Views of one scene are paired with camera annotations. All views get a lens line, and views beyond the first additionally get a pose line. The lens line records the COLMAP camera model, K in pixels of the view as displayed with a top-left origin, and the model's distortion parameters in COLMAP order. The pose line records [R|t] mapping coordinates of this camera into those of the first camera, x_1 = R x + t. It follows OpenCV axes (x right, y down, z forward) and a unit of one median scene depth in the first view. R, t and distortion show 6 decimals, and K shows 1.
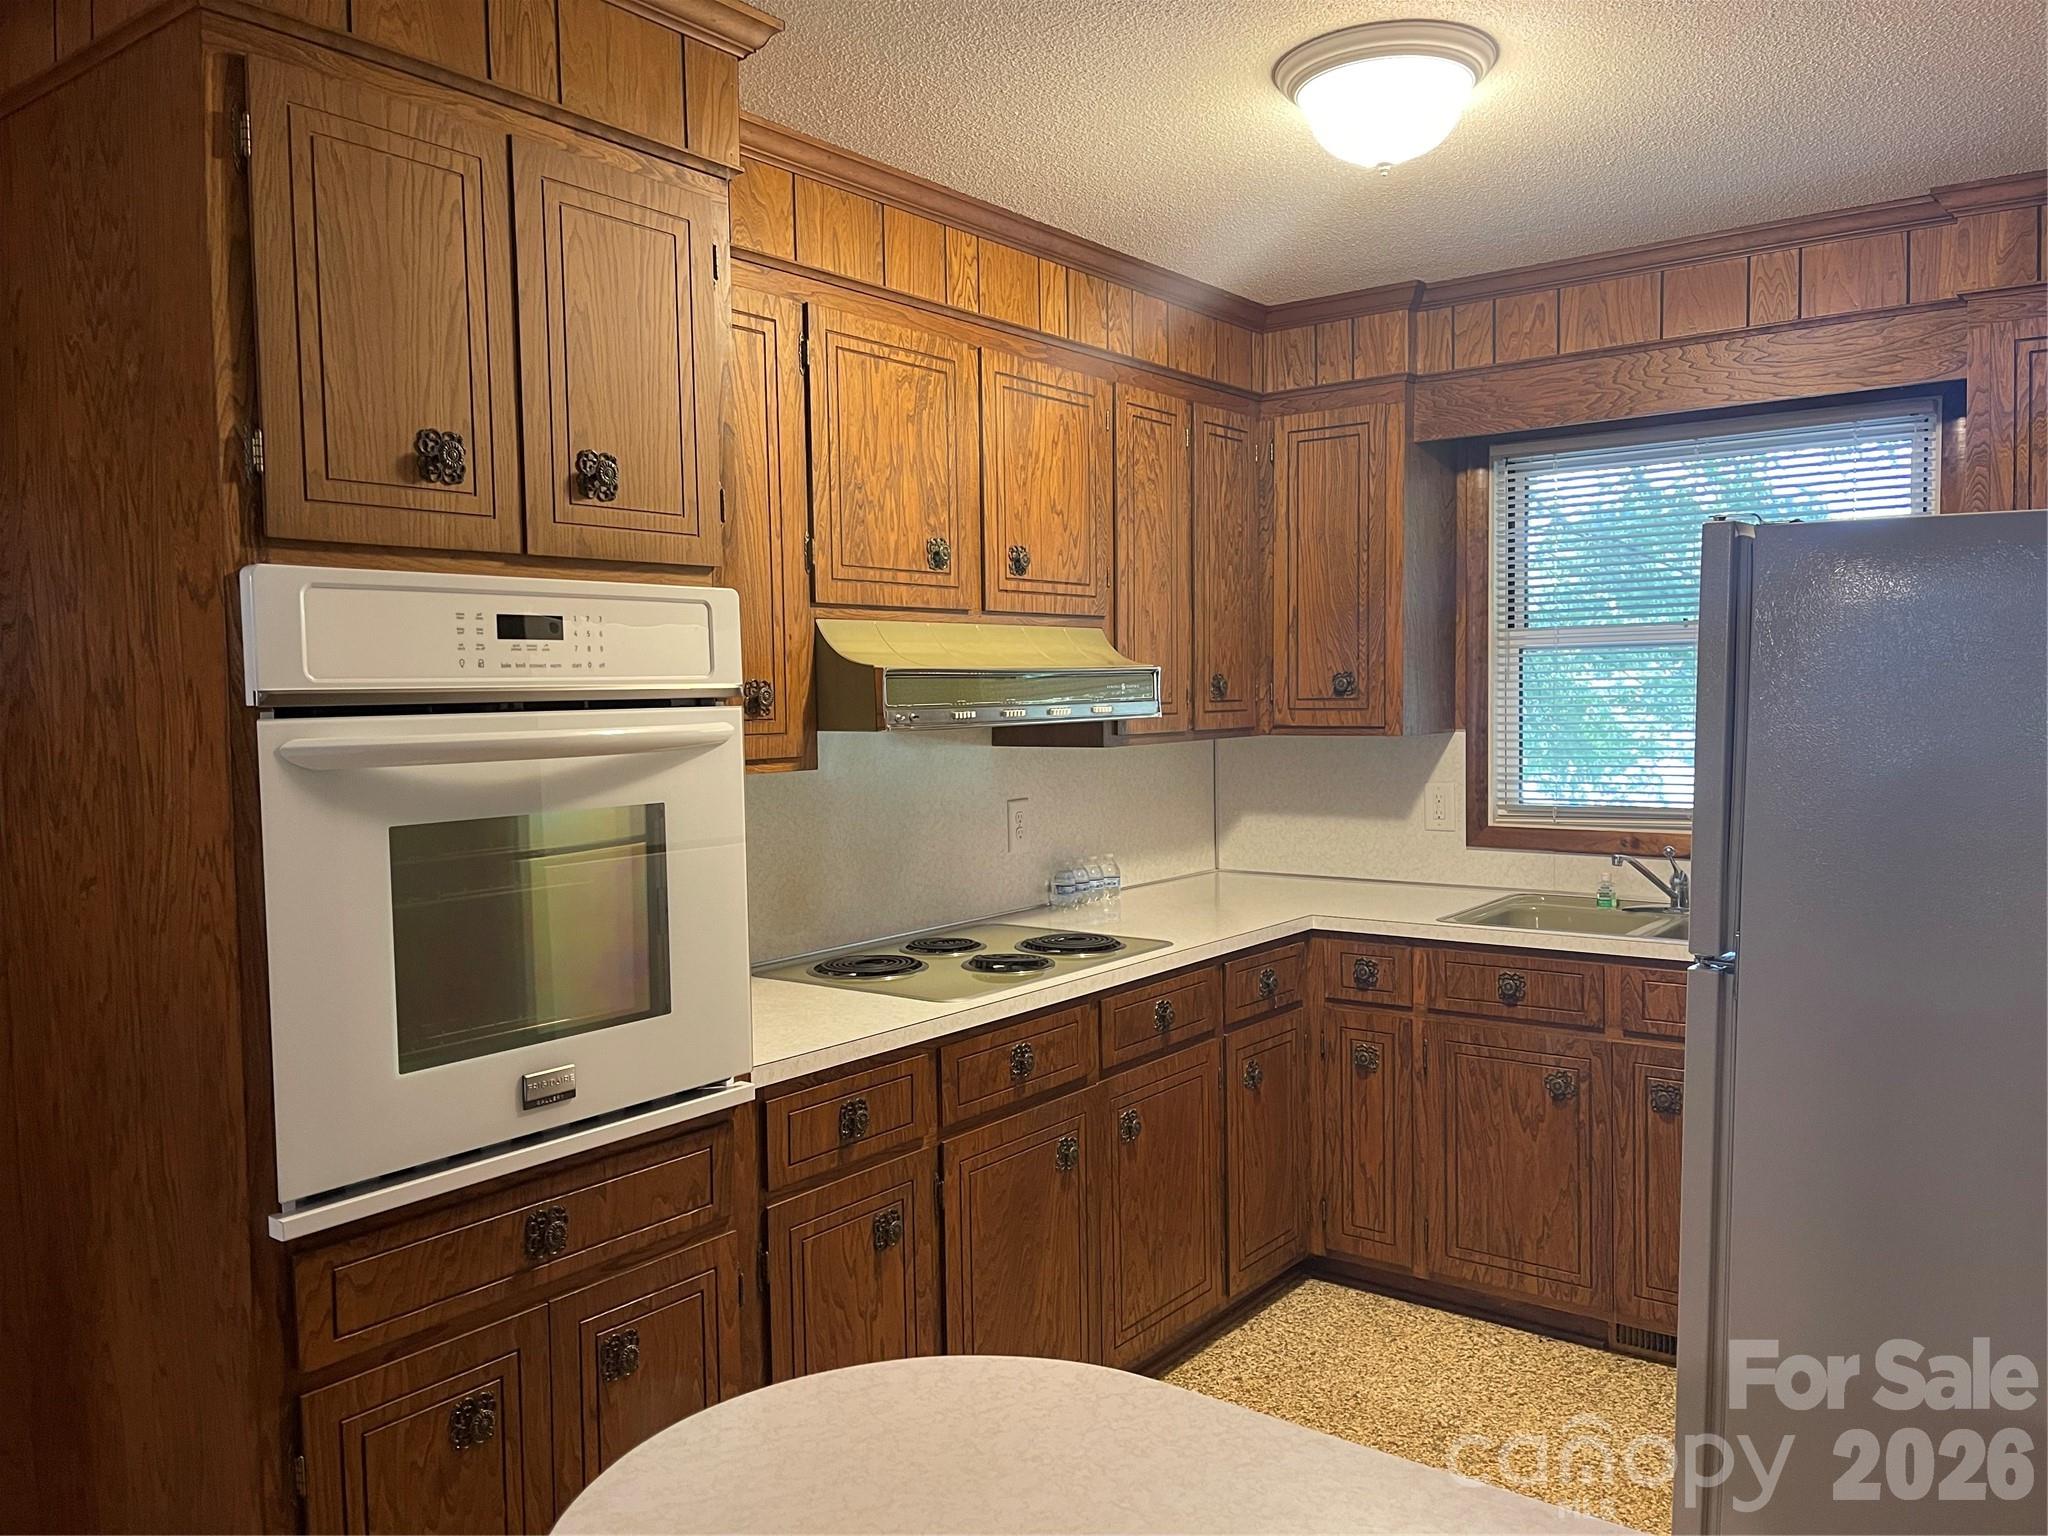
lens RADIAL K [[1556.1, 0, 1017.7], [0, 1556.1, 764.1], [0, 0, 1]] dist [0.013368, -0.019301]
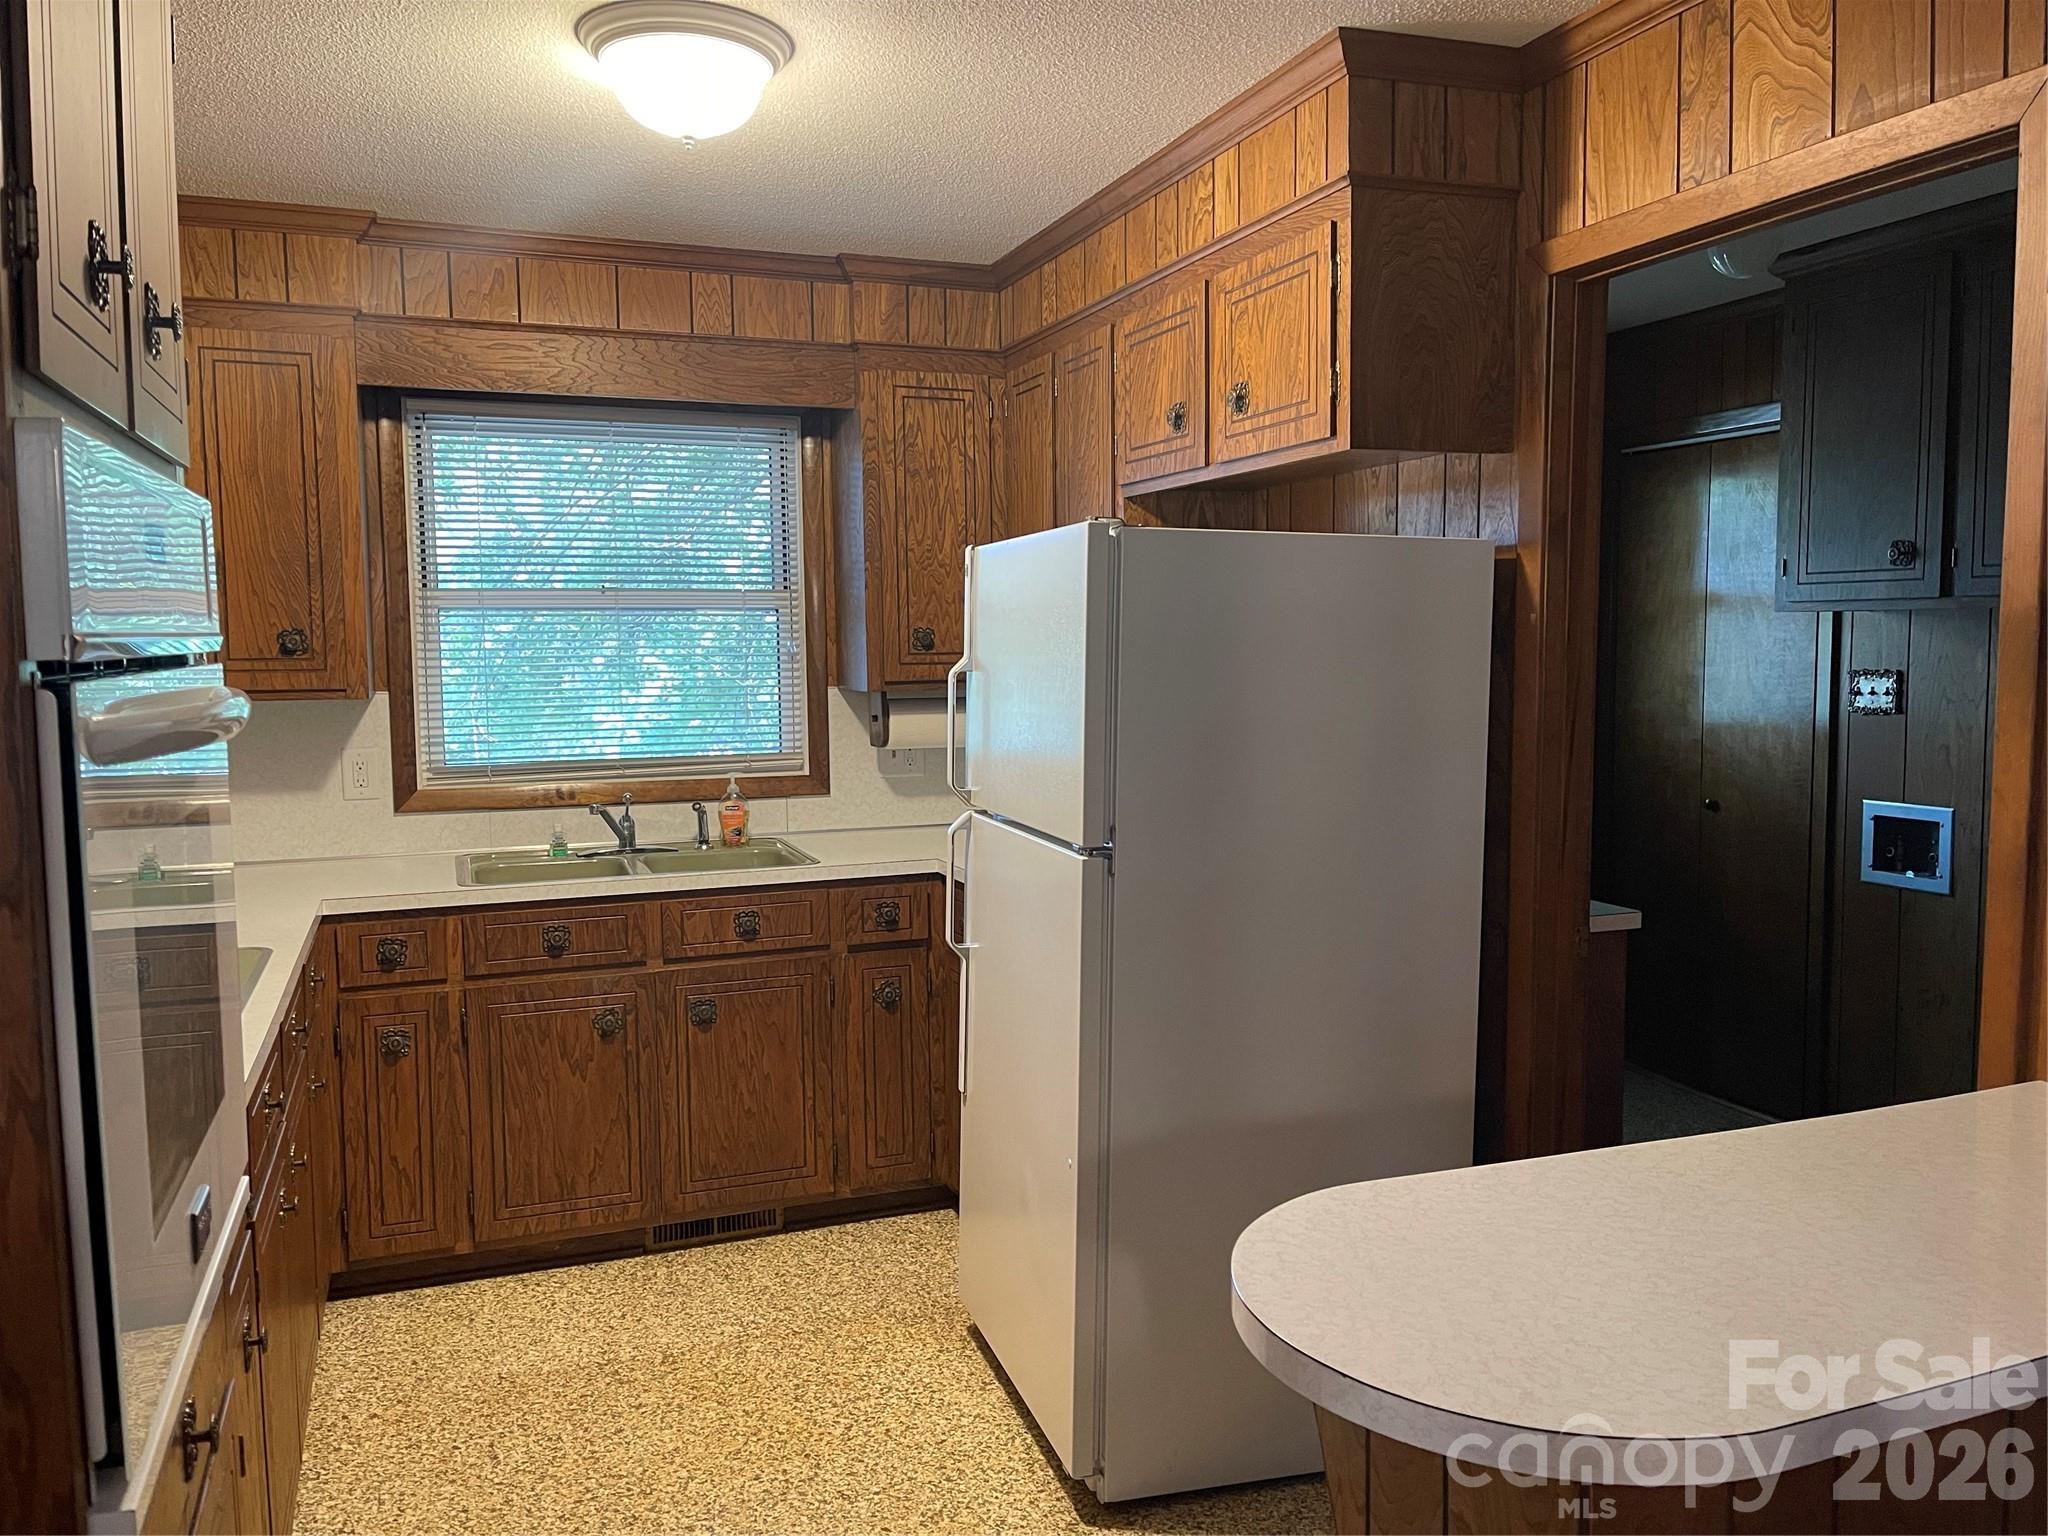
lens RADIAL K [[1477.3, 0, 1021.9], [0, 1477.3, 765.4], [0, 0, 1]] dist [-0.002000, -0.001603]
pose [[0.524618, -0.057462, 0.849396, -0.328395], [0.040666, 0.998272, 0.042417, 0.000258], [-0.850366, 0.012289, 0.526048, 0.216621]]
